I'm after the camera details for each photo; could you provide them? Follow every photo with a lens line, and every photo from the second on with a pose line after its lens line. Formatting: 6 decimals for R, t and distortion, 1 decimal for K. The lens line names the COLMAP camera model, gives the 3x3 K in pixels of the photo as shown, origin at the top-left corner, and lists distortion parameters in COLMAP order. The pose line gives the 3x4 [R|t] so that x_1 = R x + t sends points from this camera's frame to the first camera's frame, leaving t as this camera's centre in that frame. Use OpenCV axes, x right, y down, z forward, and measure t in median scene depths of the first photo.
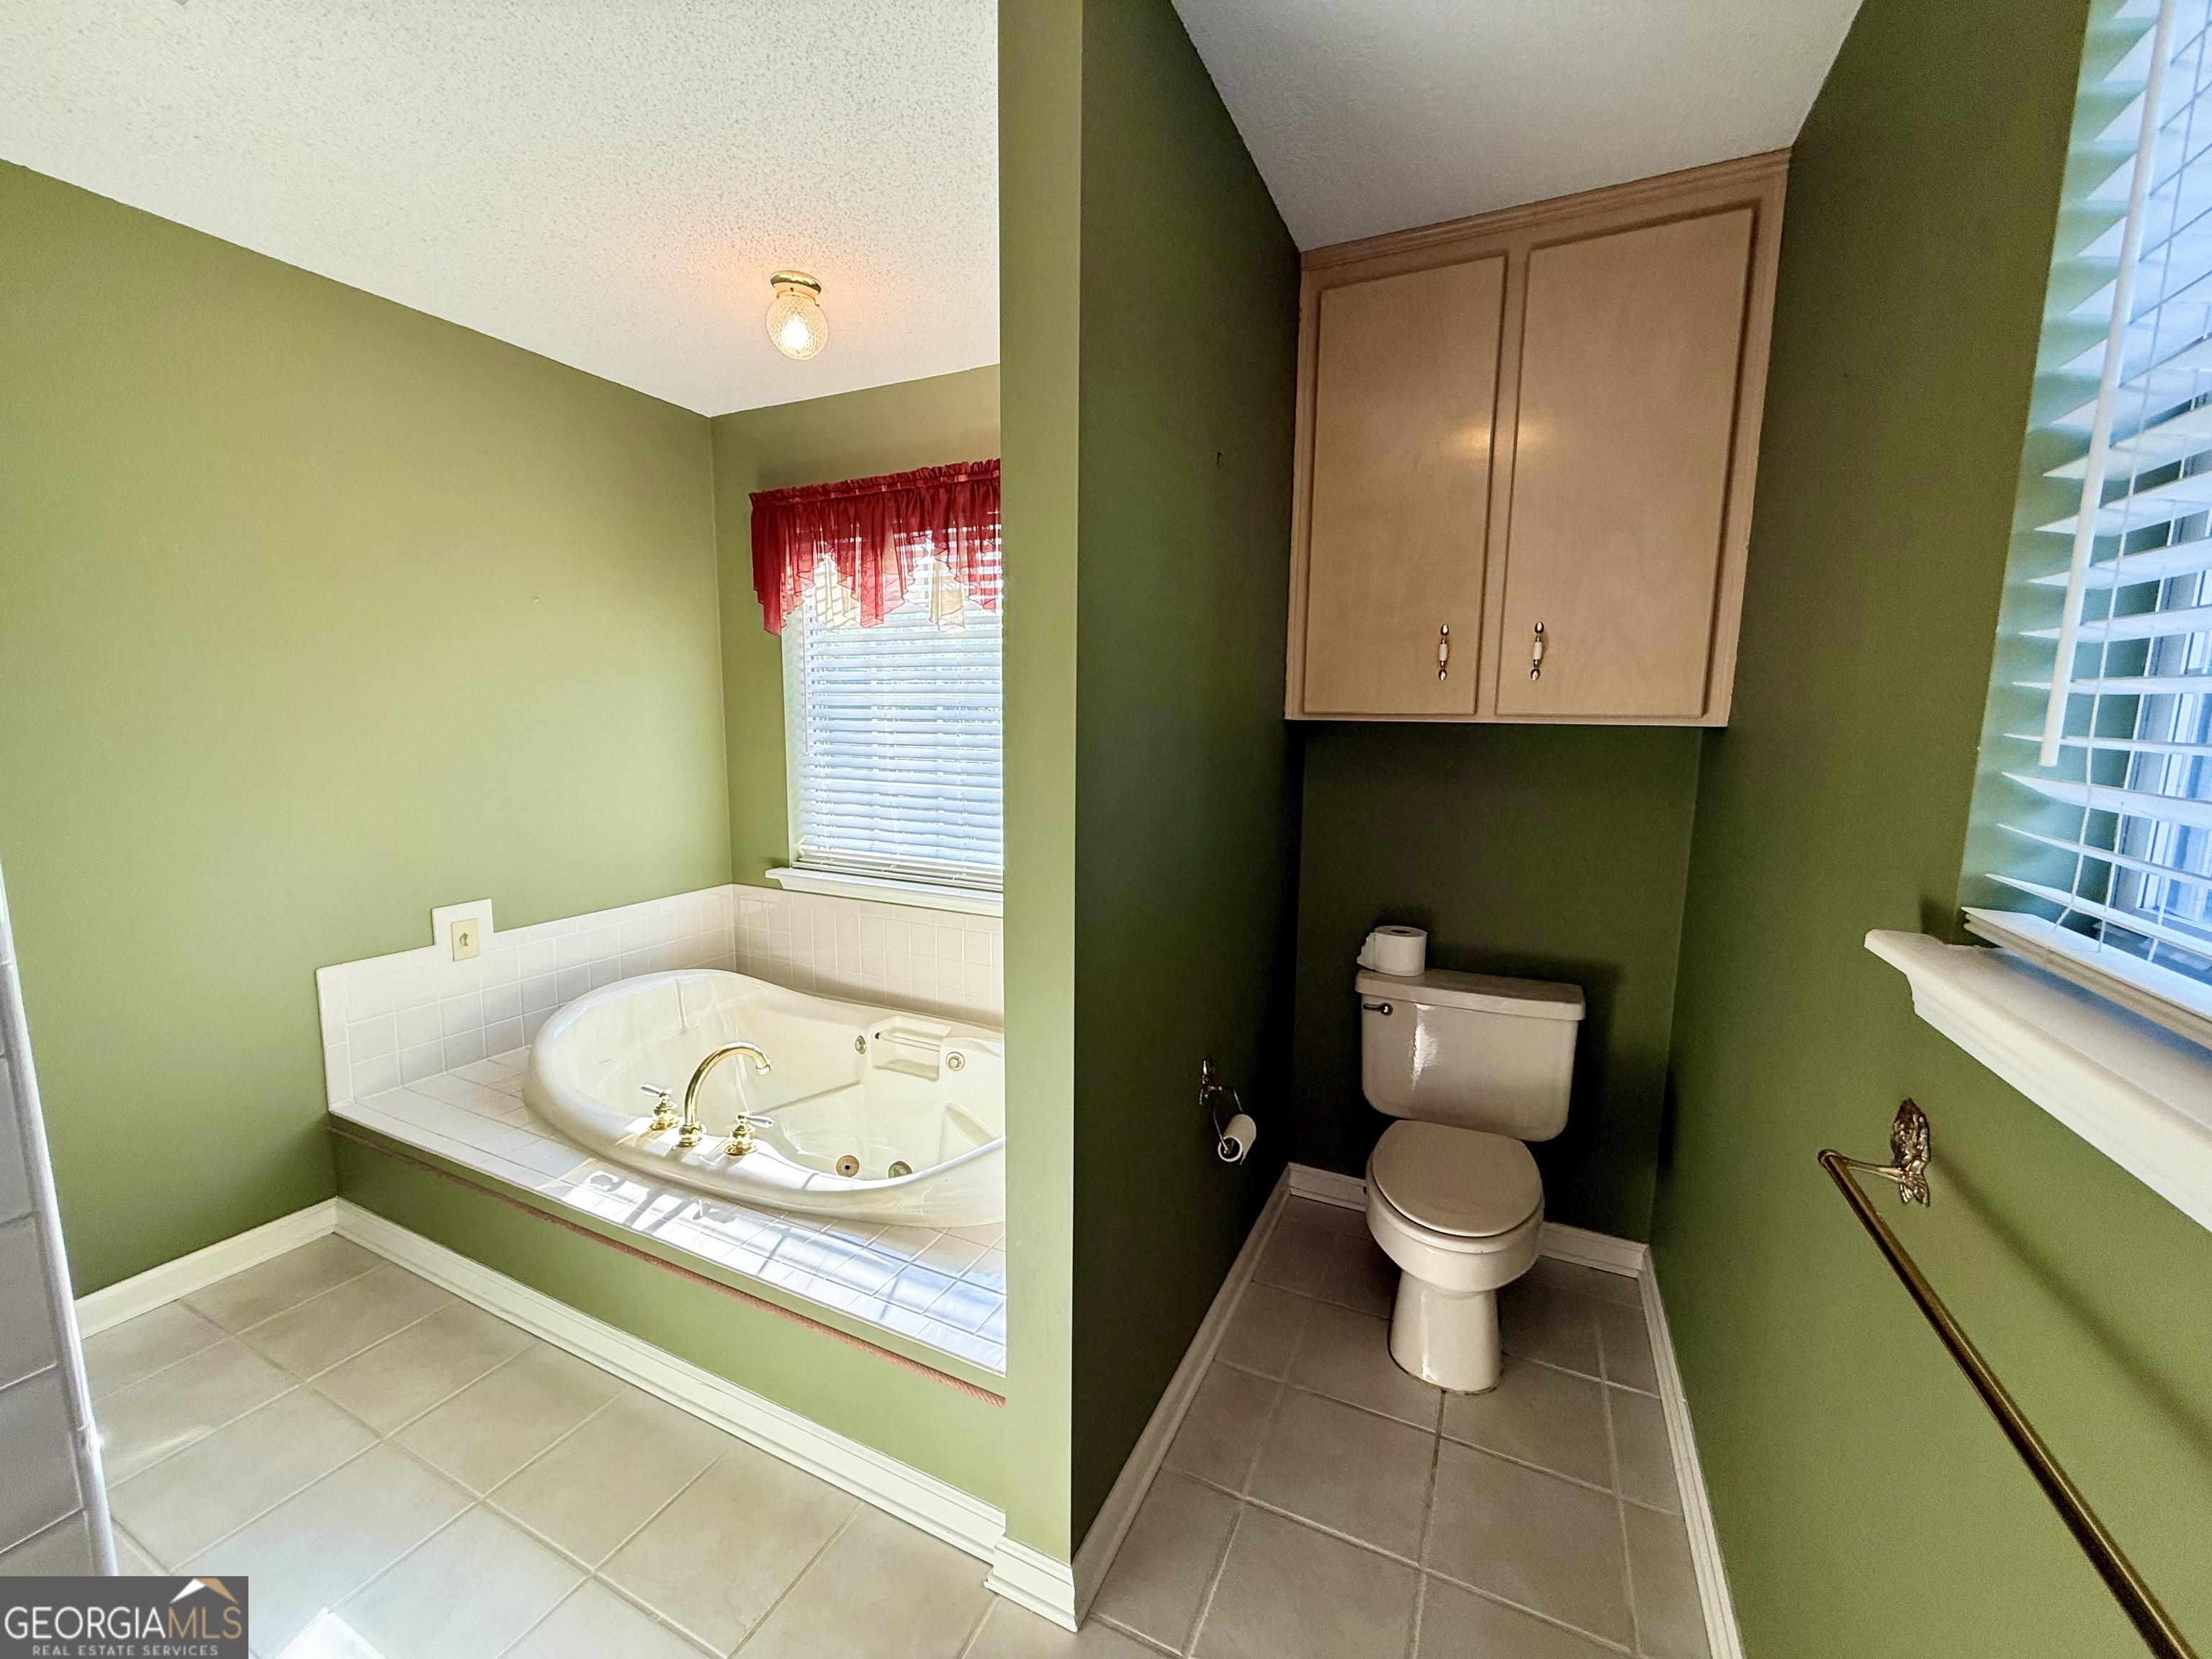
lens RADIAL K [[883.2, 0, 1093.5], [0, 883.2, 832.0], [0, 0, 1]] dist [-0.001483, -0.000178]
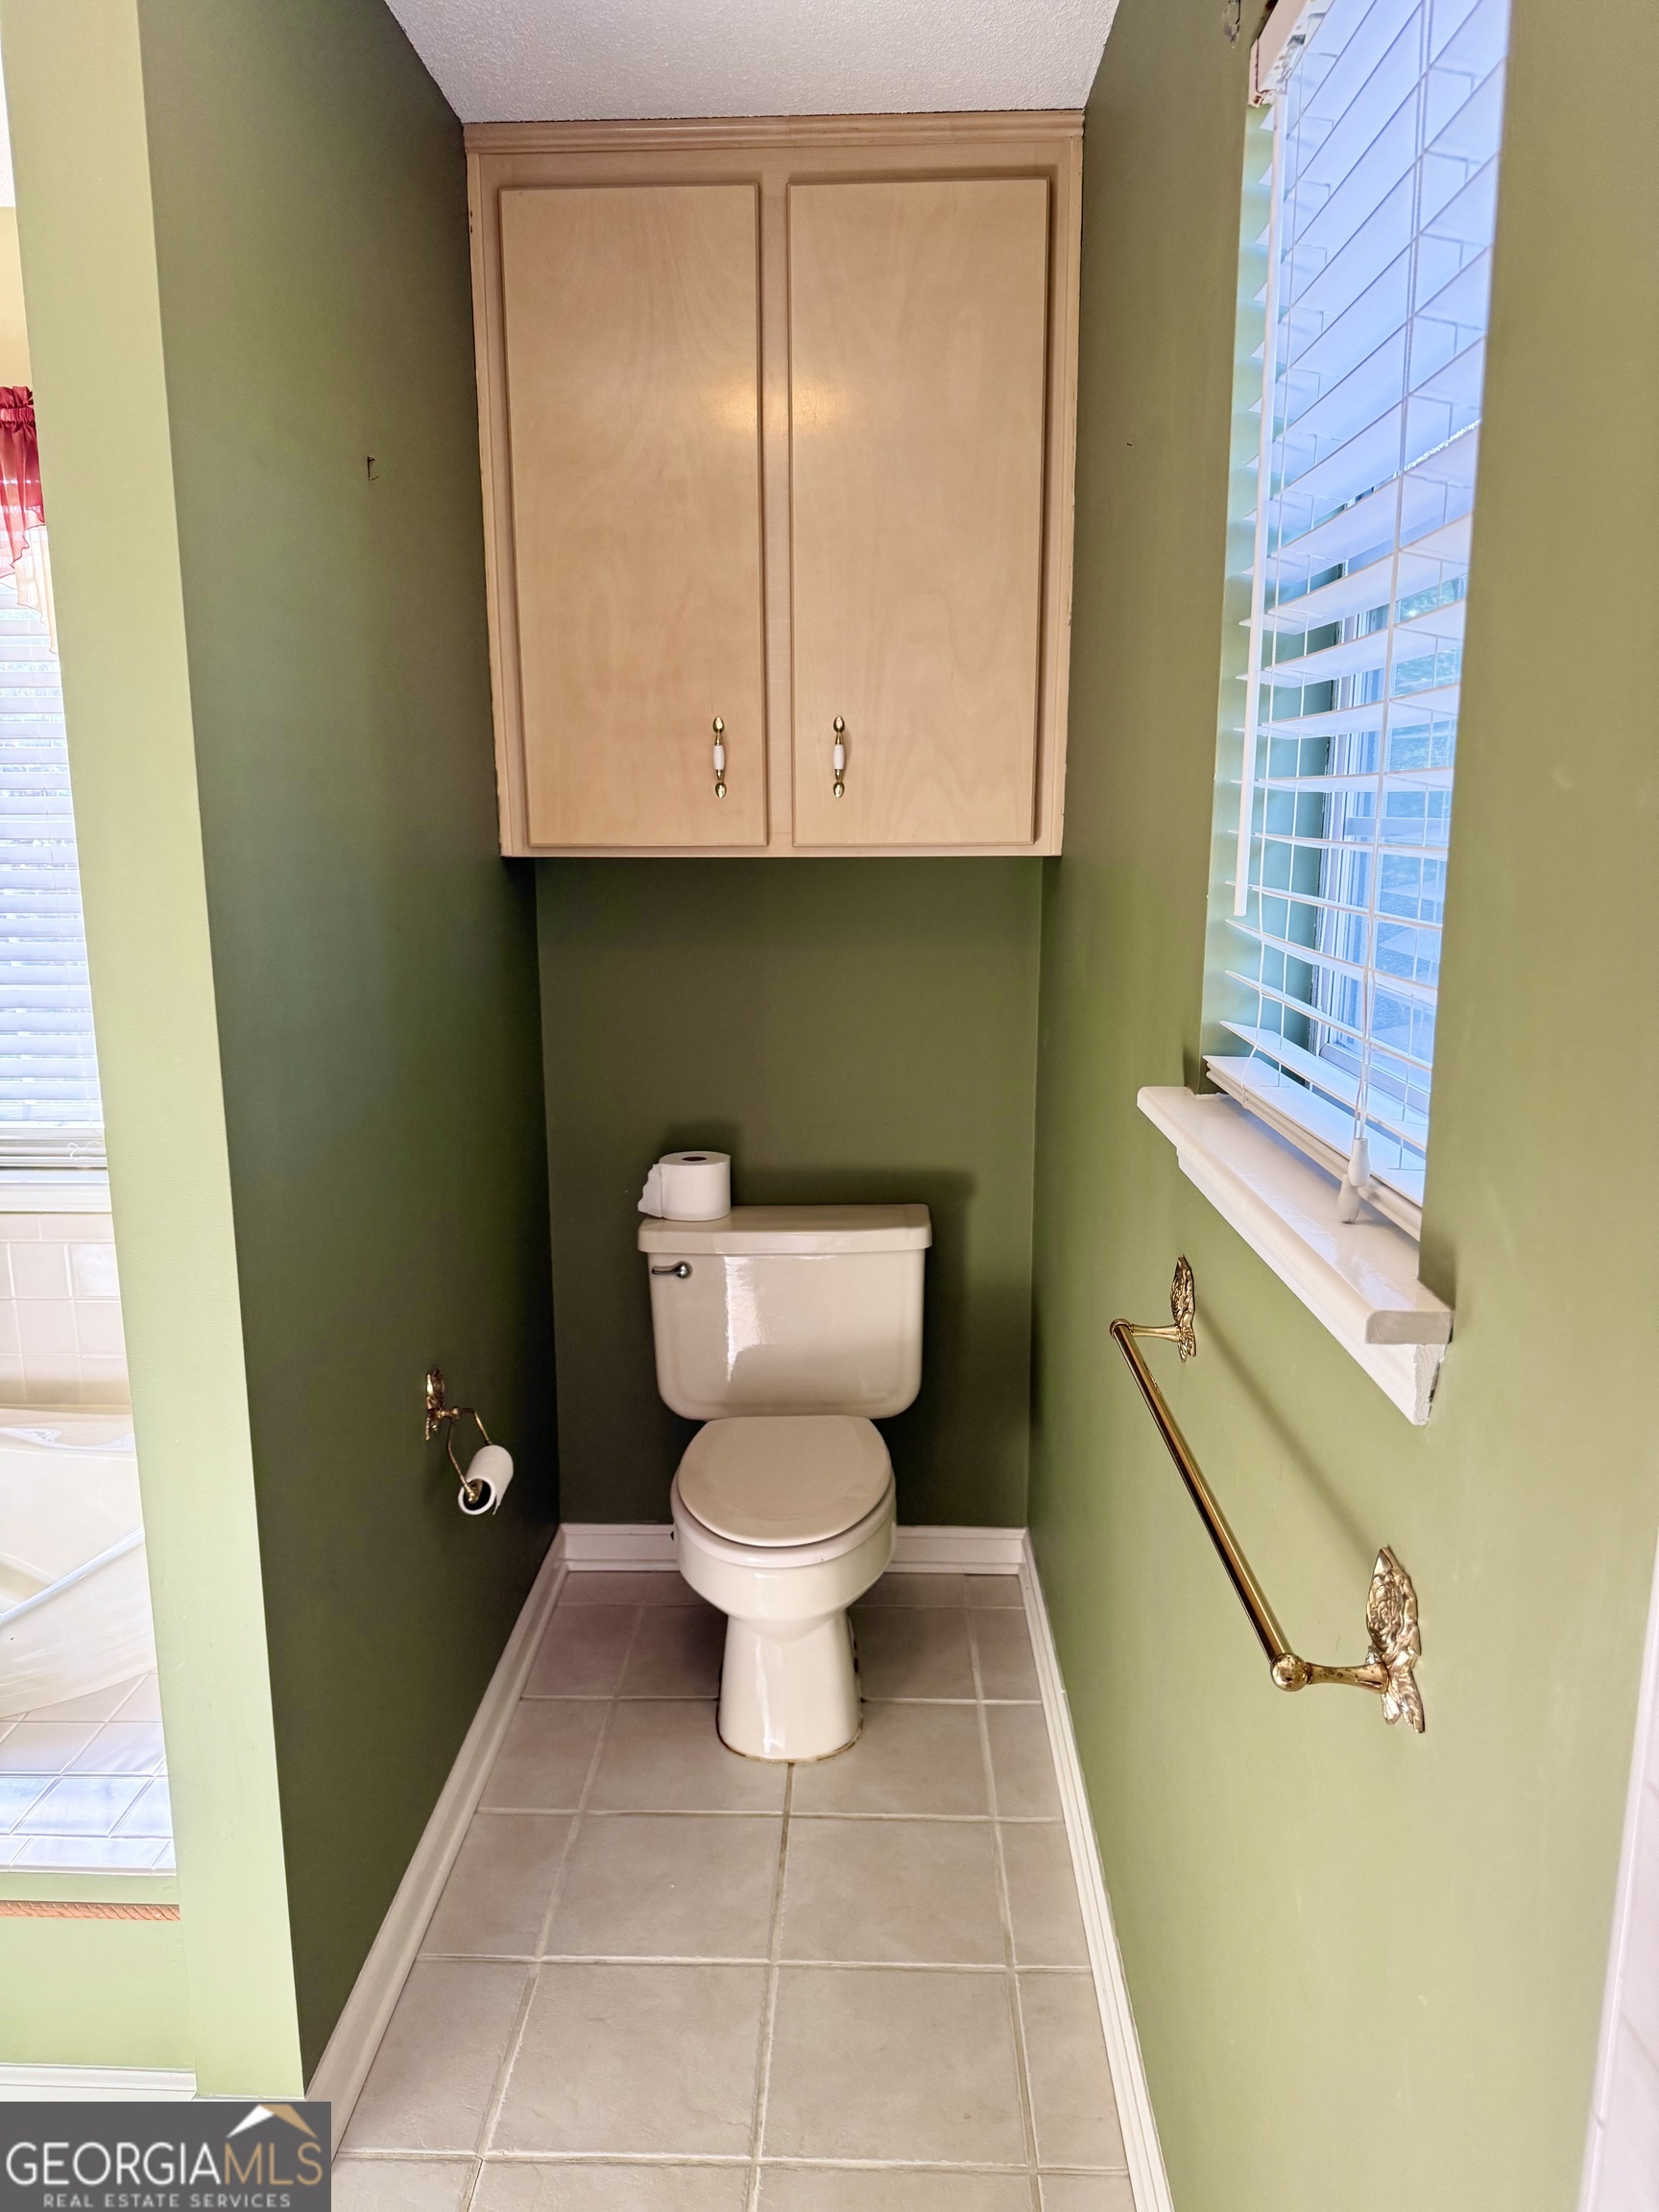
lens RADIAL K [[1543.5, 0, 823.7], [0, 1543.5, 1114.0], [0, 0, 1]] dist [0.140239, -0.216446]
pose [[0.912192, -0.092439, 0.399199, -0.052742], [0.069737, 0.995031, 0.071060, -0.002269], [-0.403784, -0.036981, 0.914106, -0.191146]]
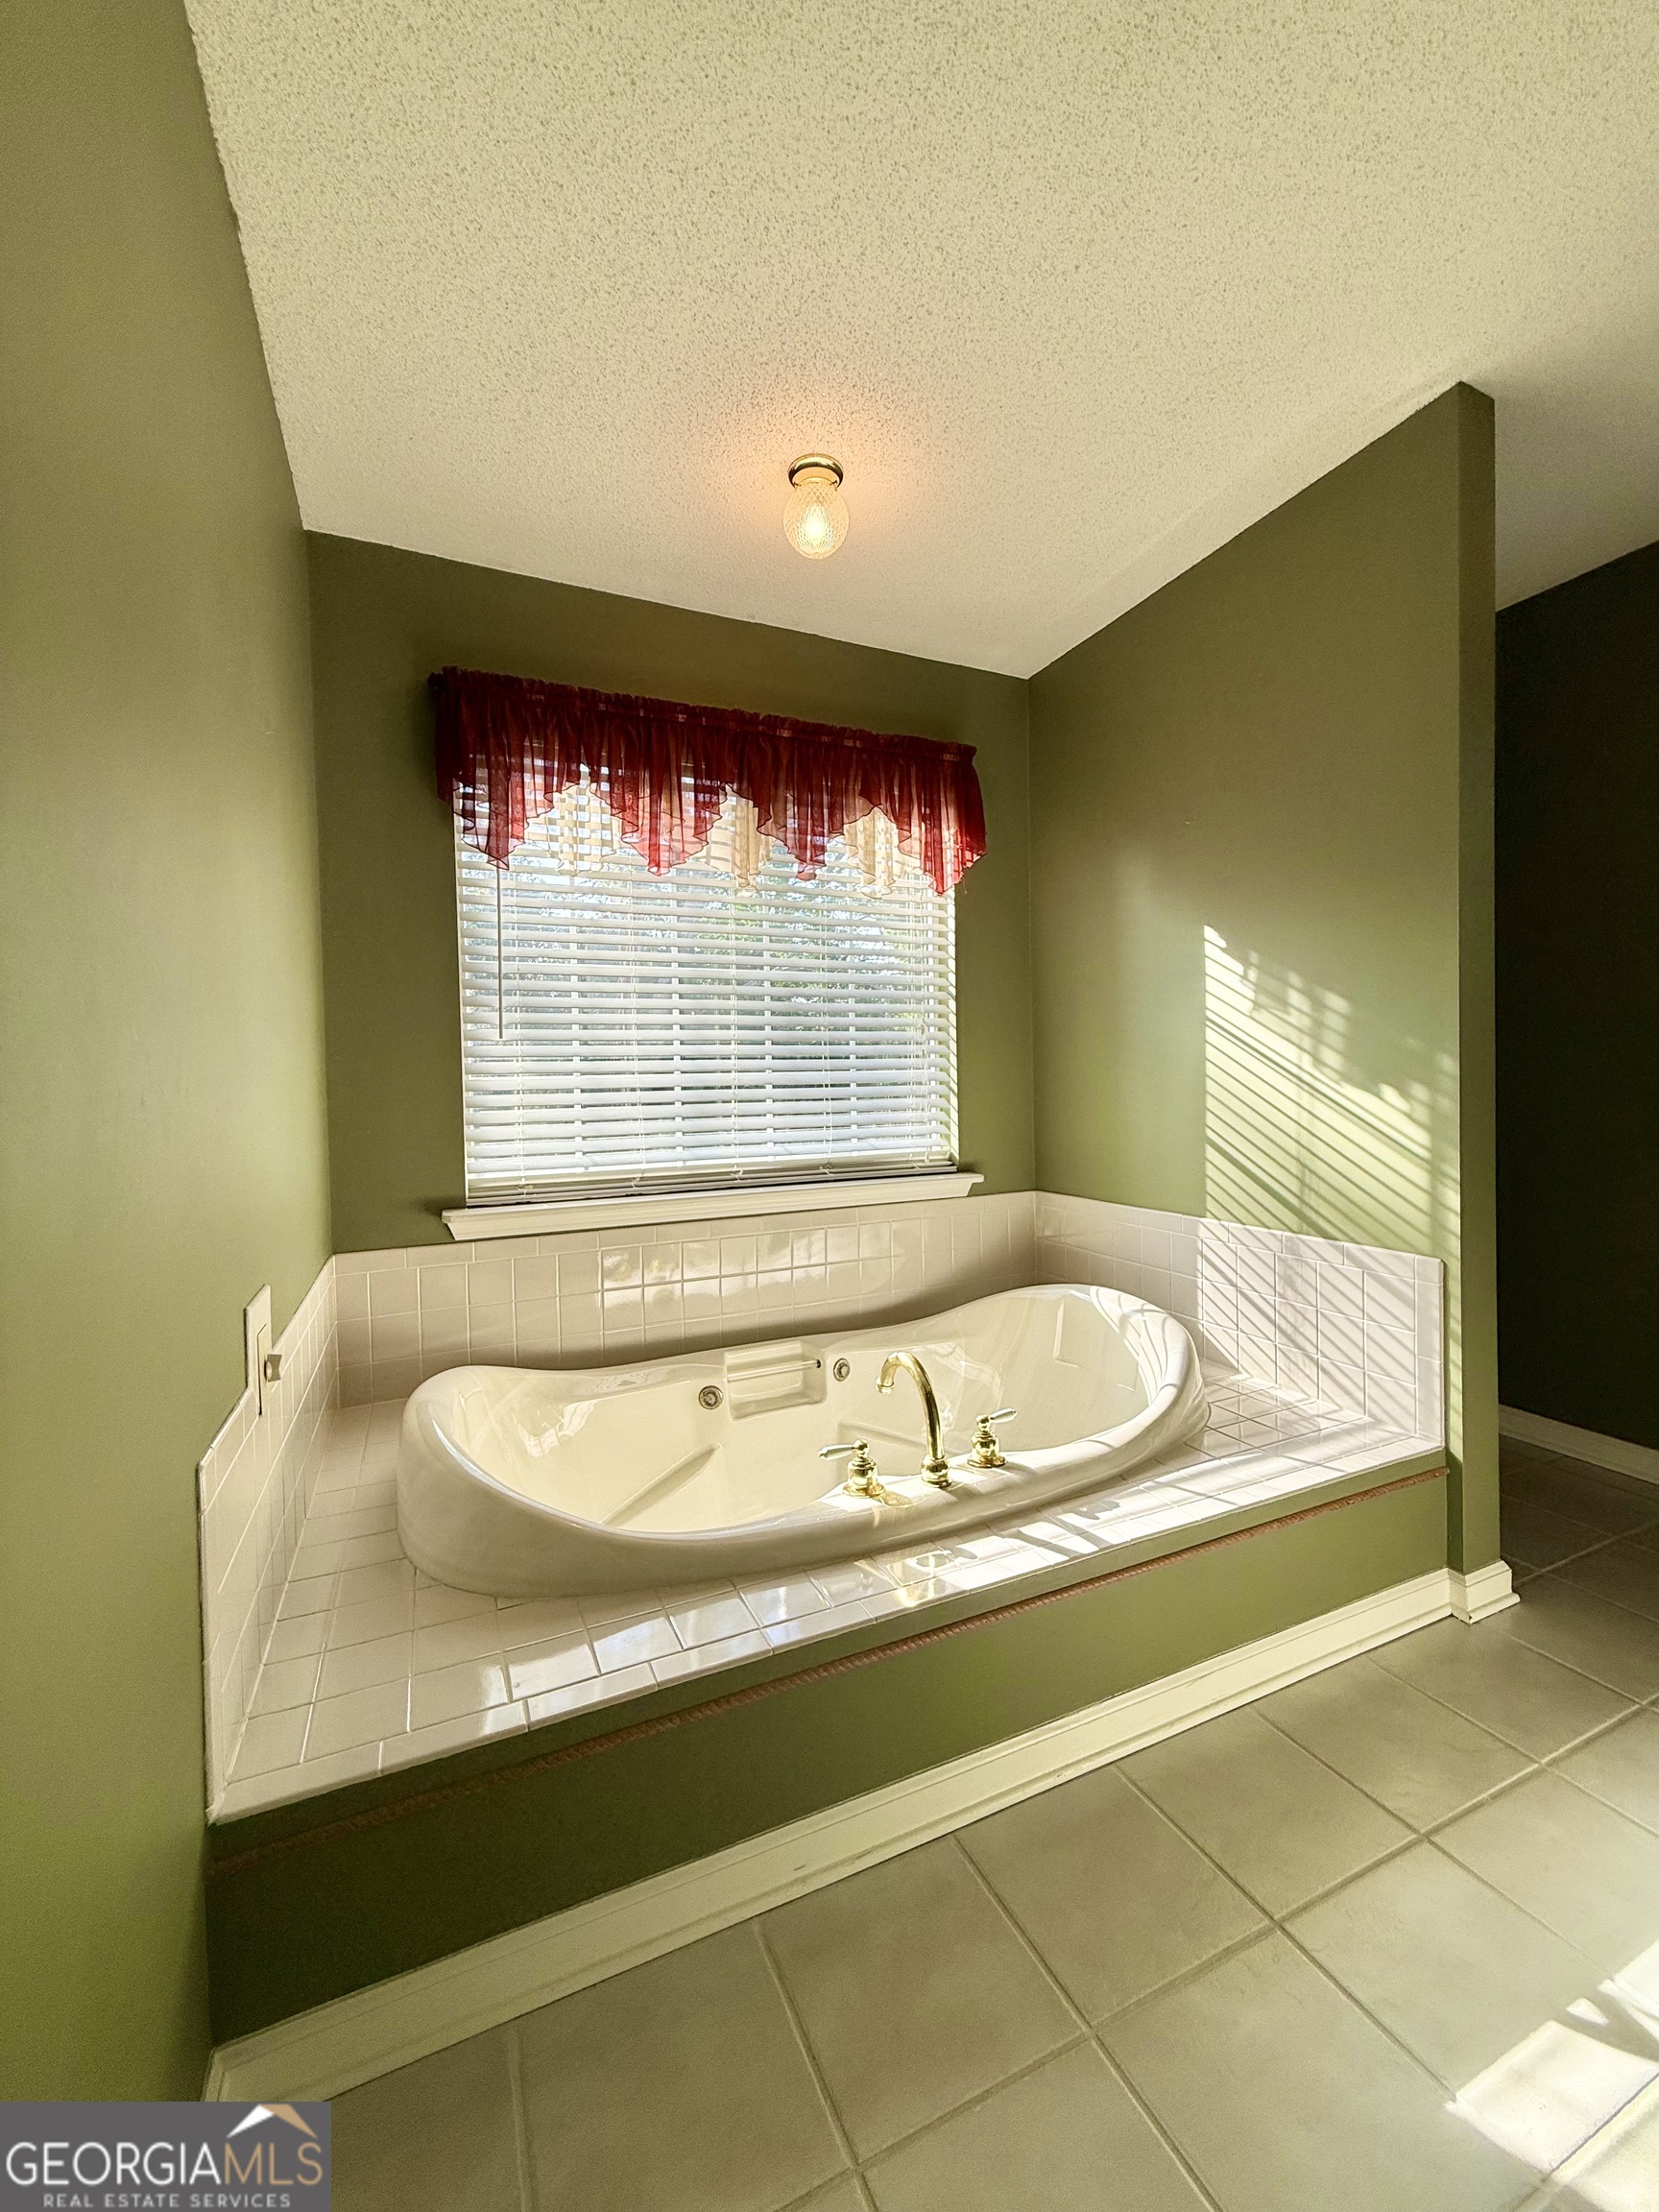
lens RADIAL K [[883.2, 0, 829.5], [0, 883.2, 1106.0], [0, 0, 1]] dist [-0.001483, -0.000178]
pose [[0.640521, -0.046247, 0.766547, -1.115112], [0.131390, 0.990066, -0.050056, 0.055323], [-0.756617, 0.132779, 0.640235, 0.548505]]
